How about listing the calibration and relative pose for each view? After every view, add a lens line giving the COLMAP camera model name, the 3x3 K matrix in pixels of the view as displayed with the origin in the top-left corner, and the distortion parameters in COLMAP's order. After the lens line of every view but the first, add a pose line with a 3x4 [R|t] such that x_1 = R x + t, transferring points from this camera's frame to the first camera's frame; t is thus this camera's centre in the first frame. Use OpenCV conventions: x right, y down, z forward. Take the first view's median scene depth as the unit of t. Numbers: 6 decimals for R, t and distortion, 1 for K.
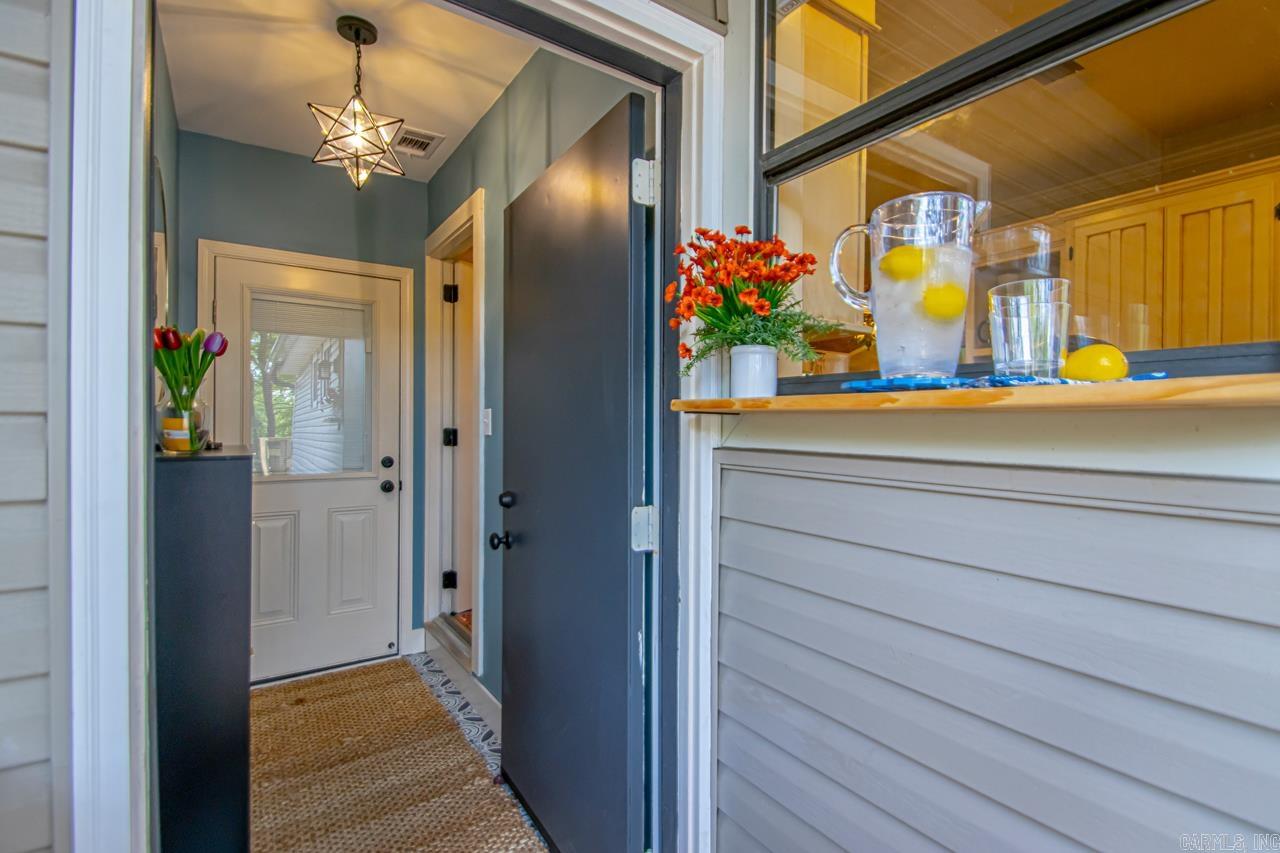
lens RADIAL K [[593.8, 0, 641.1], [0, 593.8, 430.0], [0, 0, 1]] dist [0.038845, -0.021396]
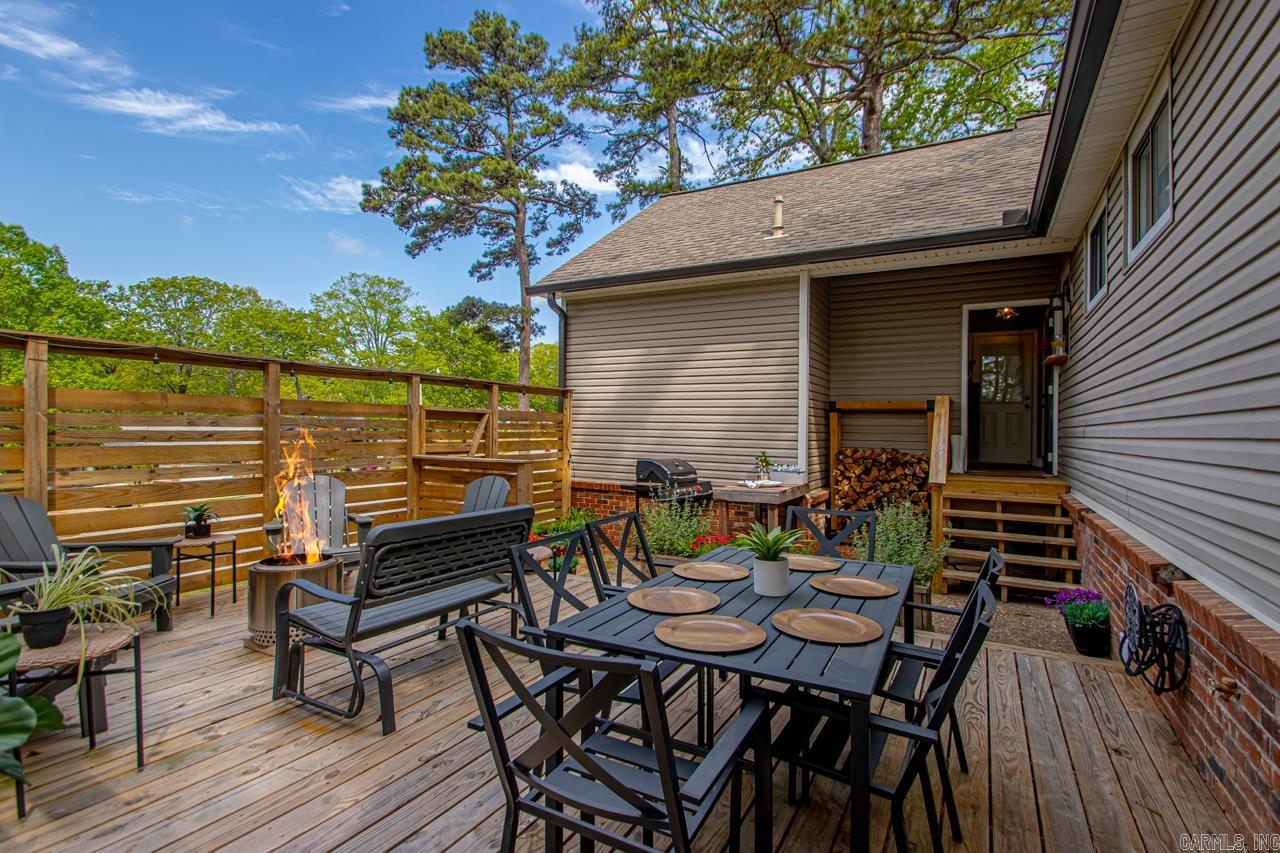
lens RADIAL K [[593.8, 0, 641.1], [0, 593.8, 430.0], [0, 0, 1]] dist [0.038845, -0.021396]
pose [[0.441885, -0.004387, -0.897061, 1.943479], [-0.014663, 0.999819, -0.012112, 0.389796], [0.896952, 0.018506, 0.441740, -2.798841]]
